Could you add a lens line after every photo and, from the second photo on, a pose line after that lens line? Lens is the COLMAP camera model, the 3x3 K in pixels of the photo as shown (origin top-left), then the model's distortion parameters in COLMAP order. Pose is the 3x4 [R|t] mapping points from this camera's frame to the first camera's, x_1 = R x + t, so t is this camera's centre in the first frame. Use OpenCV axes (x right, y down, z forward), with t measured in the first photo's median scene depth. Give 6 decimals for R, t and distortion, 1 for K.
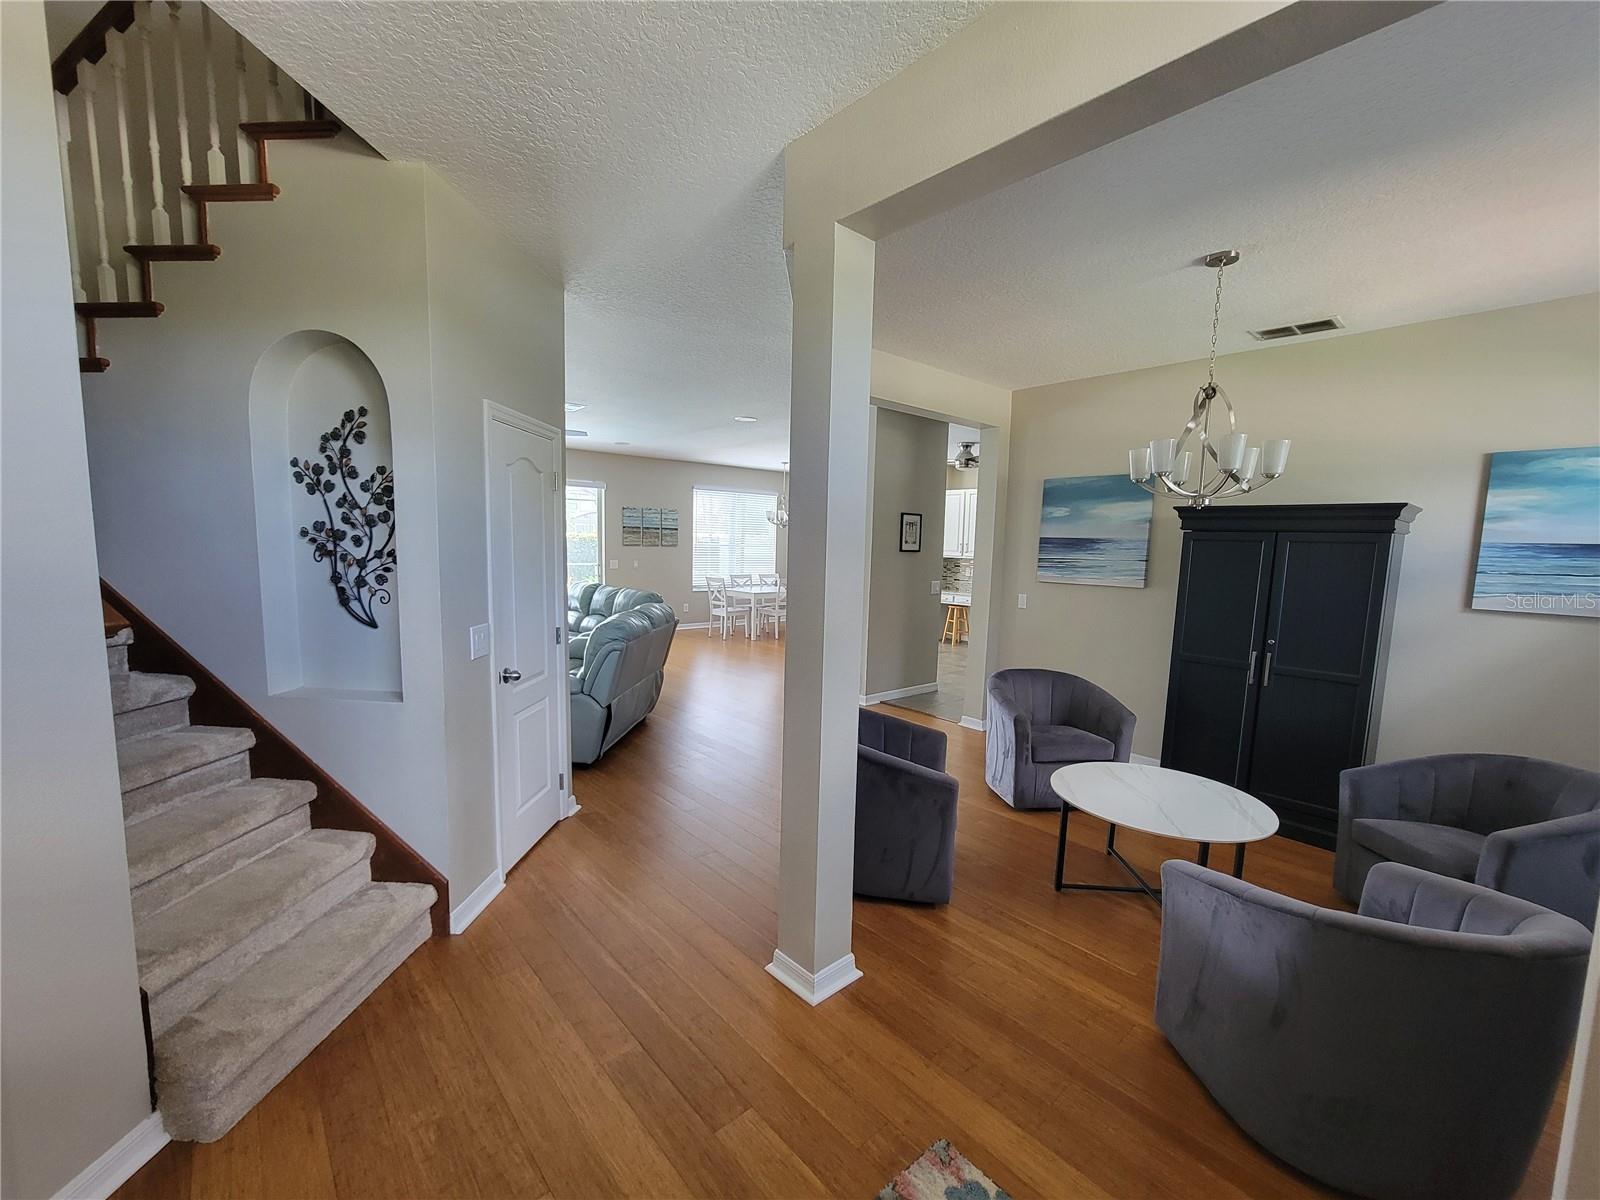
lens RADIAL K [[660.1, 0, 798.7], [0, 660.1, 614.2], [0, 0, 1]] dist [-0.002857, 0.000132]
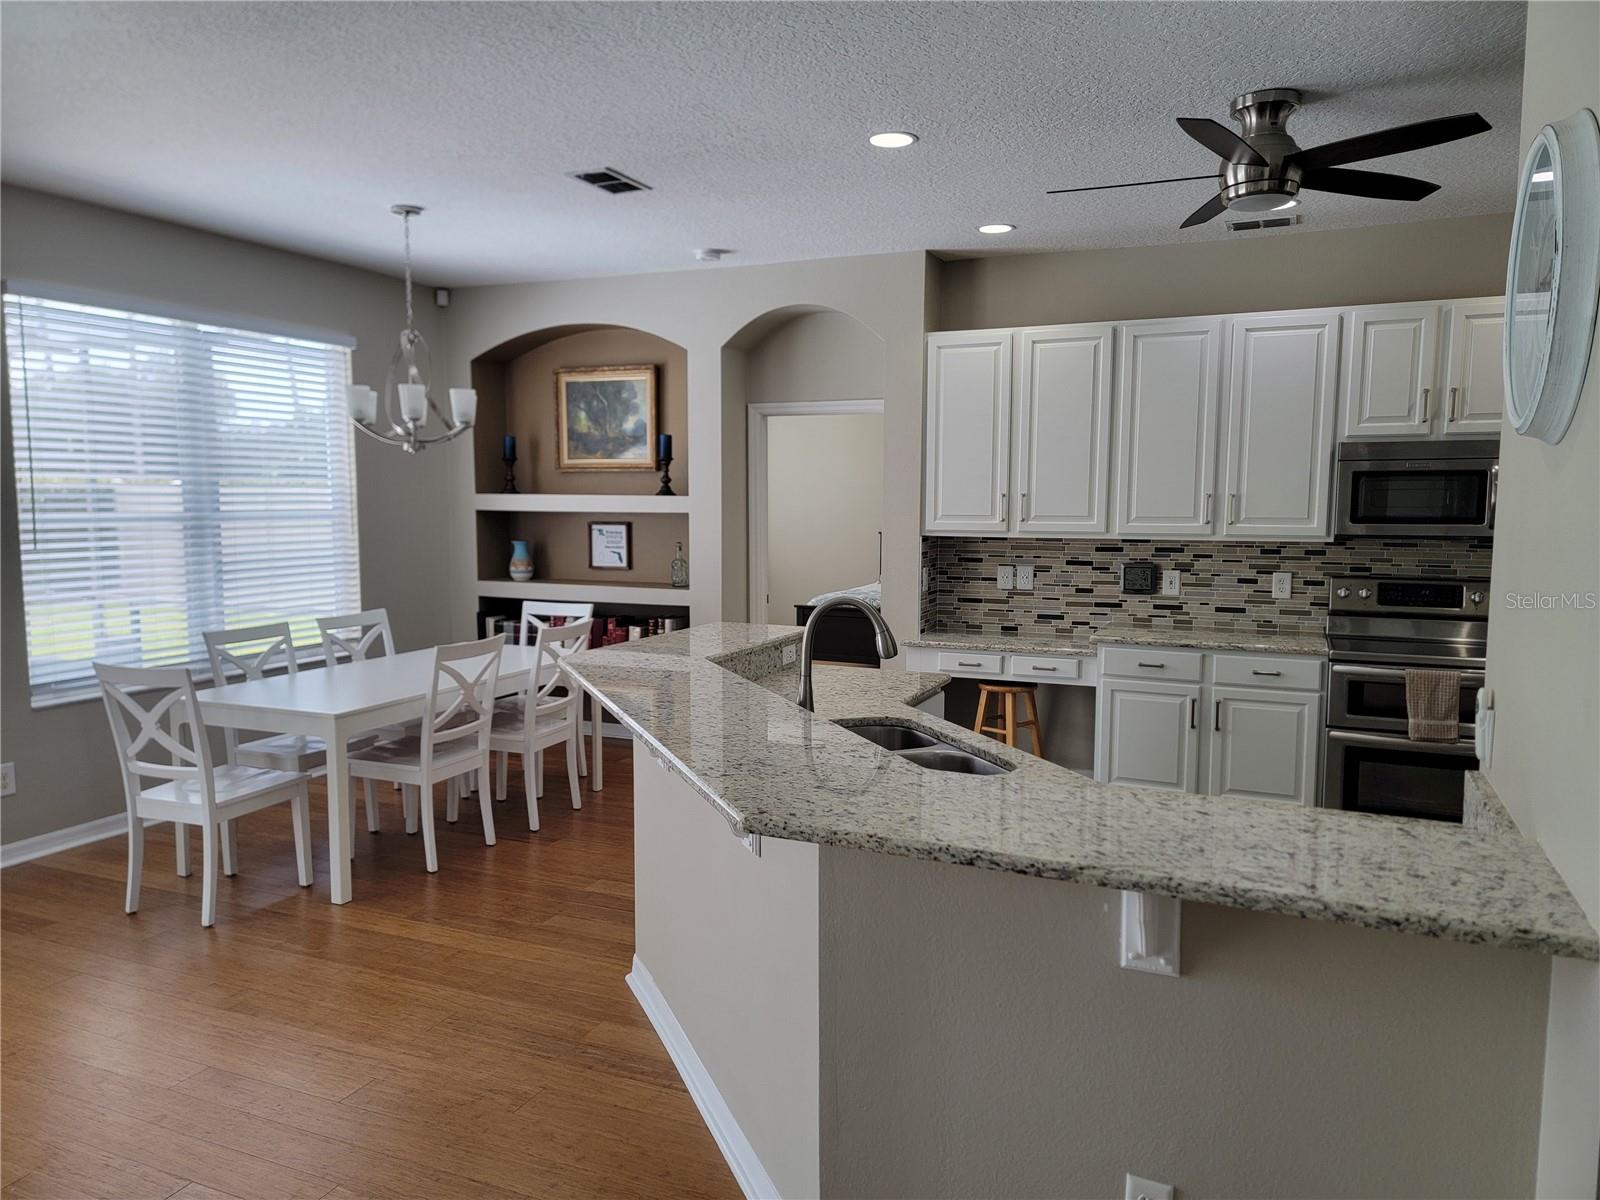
lens RADIAL K [[1105.4, 0, 811.6], [0, 1105.4, 603.8], [0, 0, 1]] dist [0.057608, -0.002523]
pose [[0.906575, -0.067161, 0.416666, -0.076476], [0.070477, 0.997486, 0.007439, -0.062909], [-0.416118, 0.022621, 0.909029, 0.534910]]
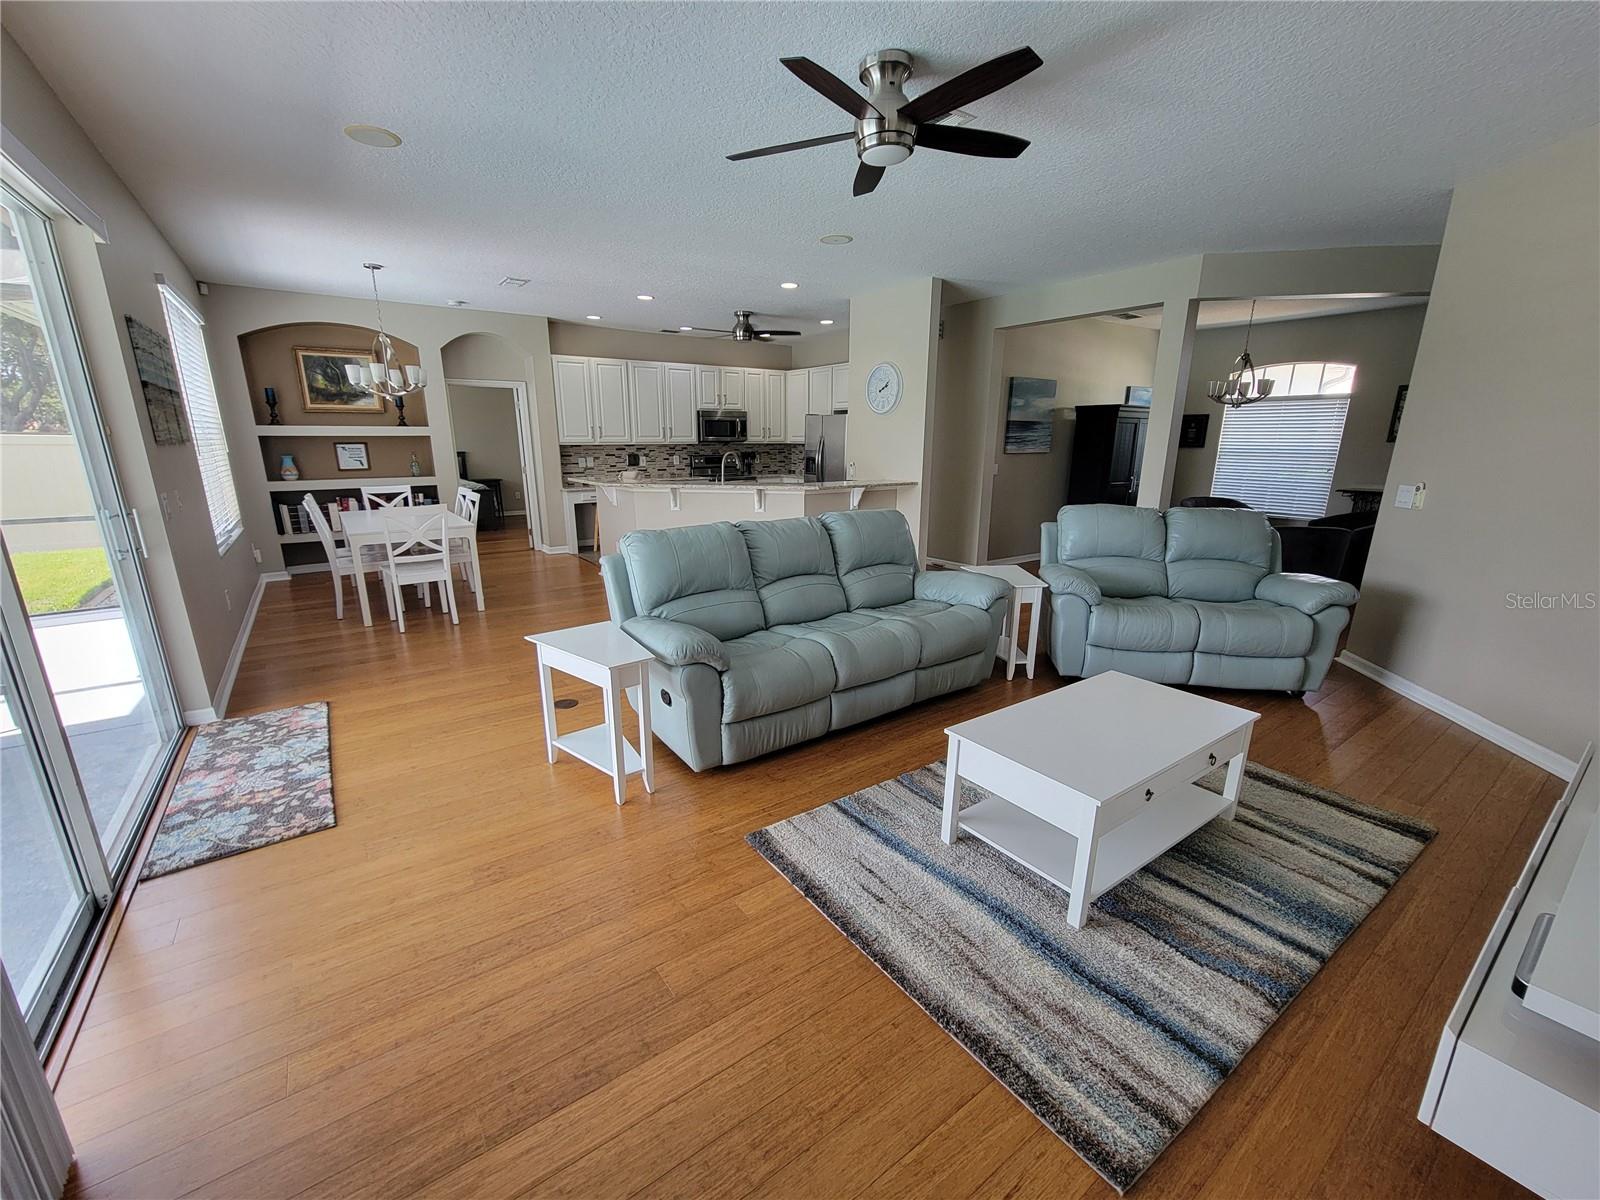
lens RADIAL K [[650.6, 0, 786.3], [0, 650.6, 611.8], [0, 0, 1]] dist [-0.000541, -0.000095]
pose [[0.113875, -0.284225, 0.951971, -0.563489], [0.118260, 0.955269, 0.271063, -0.077468], [-0.986432, 0.081713, 0.142393, 0.662273]]
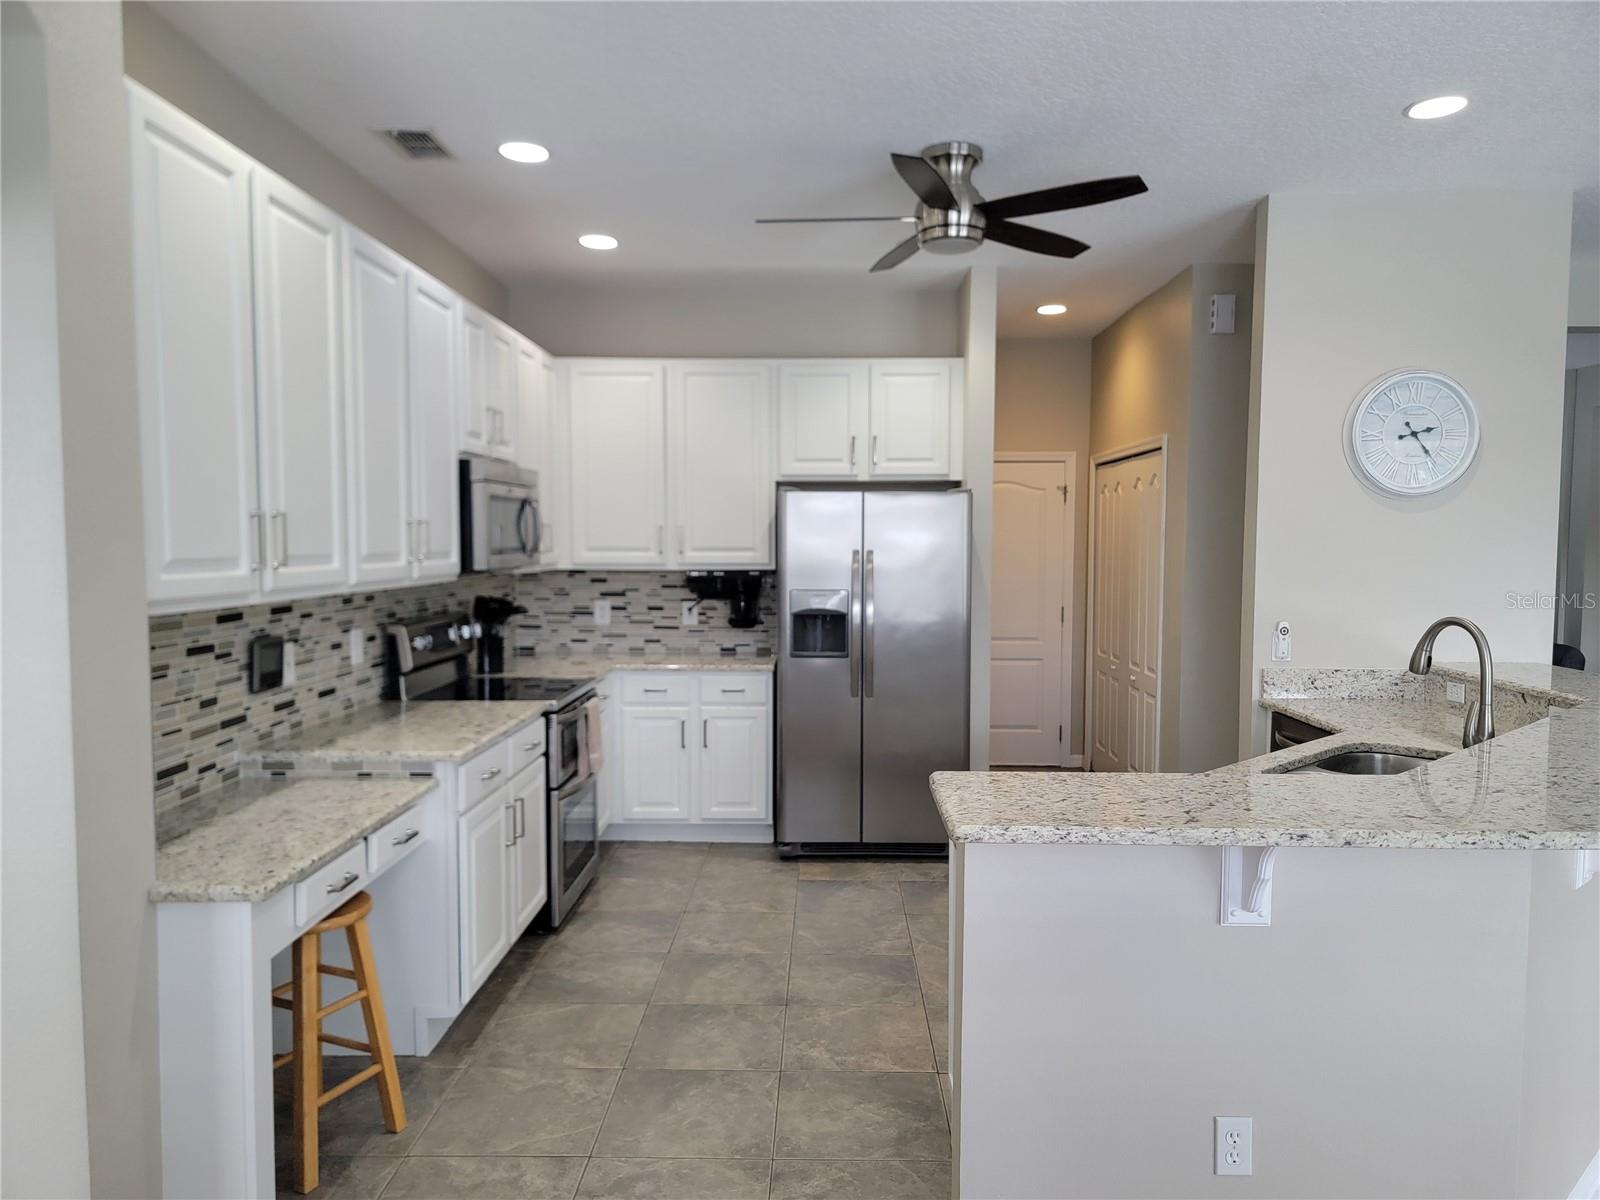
lens RADIAL K [[1147.2, 0, 804.8], [0, 1147.2, 625.0], [0, 0, 1]] dist [0.055189, -0.000725]
pose [[-0.735732, -0.080721, 0.672445, -0.029743], [0.056394, 0.982123, 0.179597, -0.122019], [-0.674921, 0.170057, -0.718027, 1.108756]]
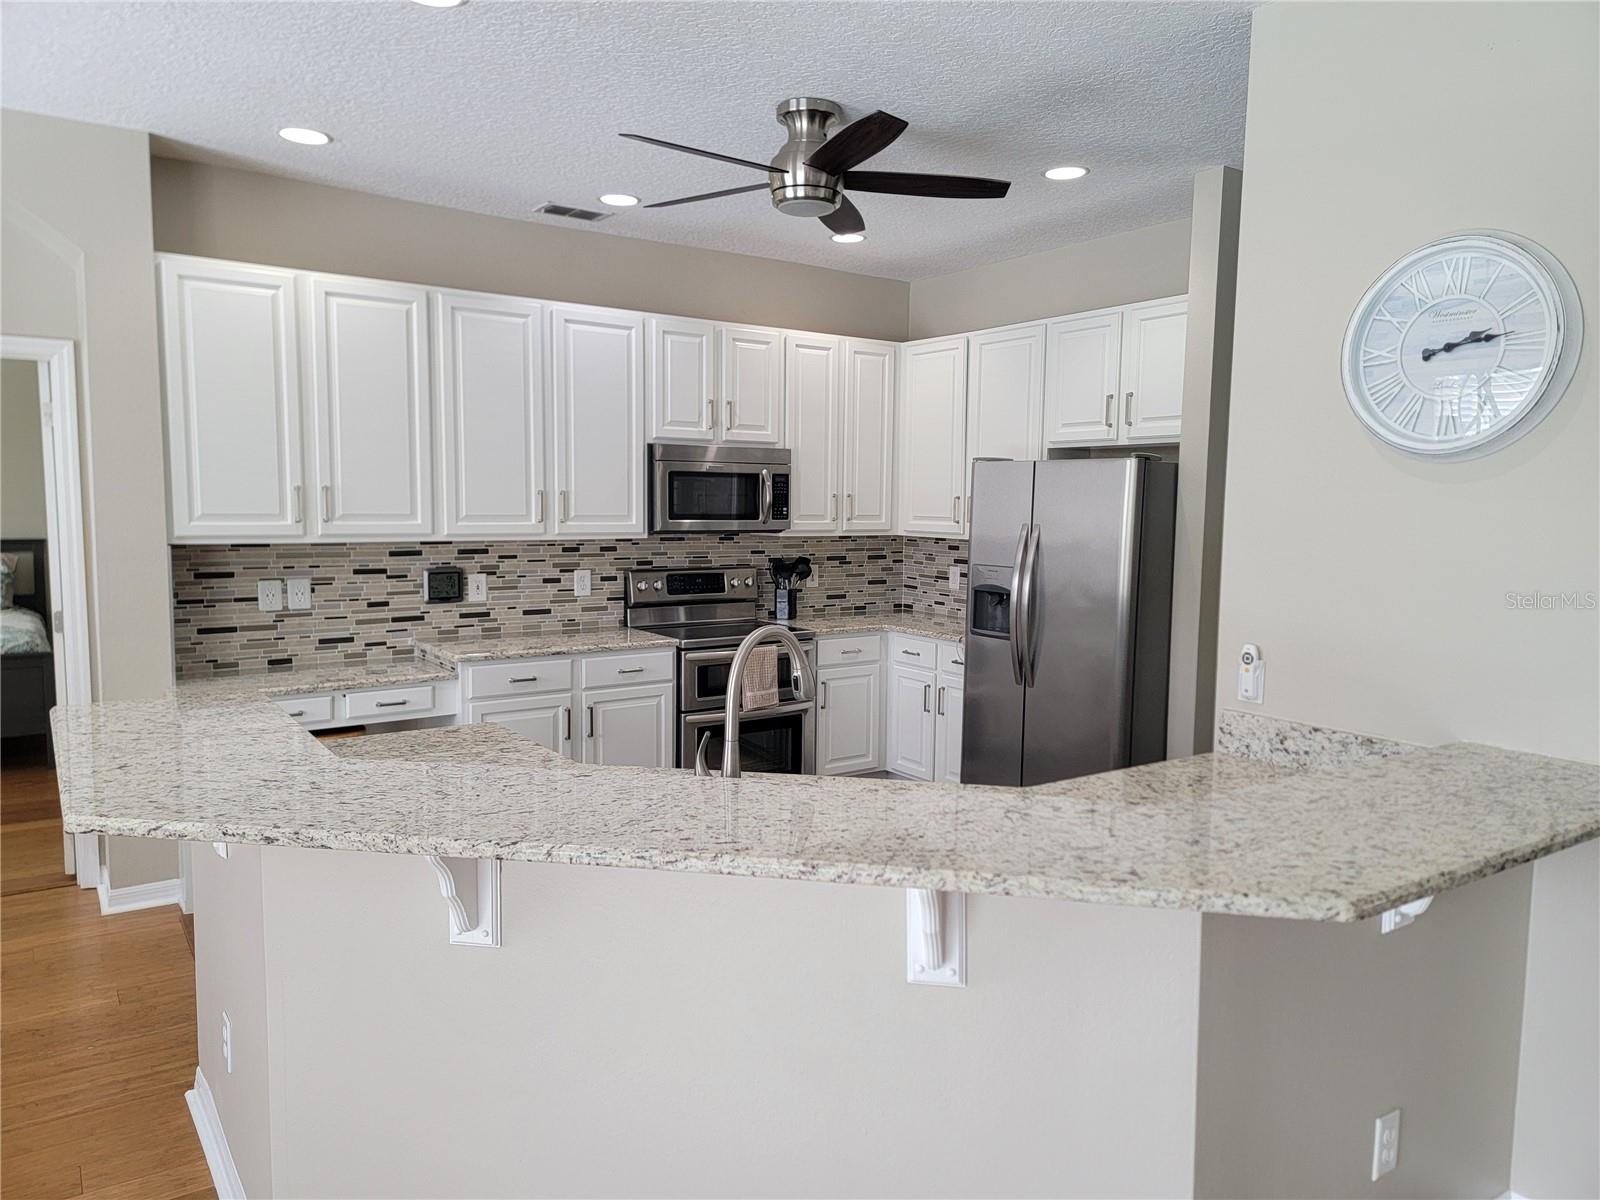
lens RADIAL K [[1105.4, 0, 811.6], [0, 1105.4, 603.8], [0, 0, 1]] dist [0.057608, -0.002523]
pose [[0.117513, -0.123040, 0.985420, -0.159211], [0.106359, 0.988147, 0.110697, -0.088958], [-0.987359, 0.091800, 0.129207, 0.751921]]
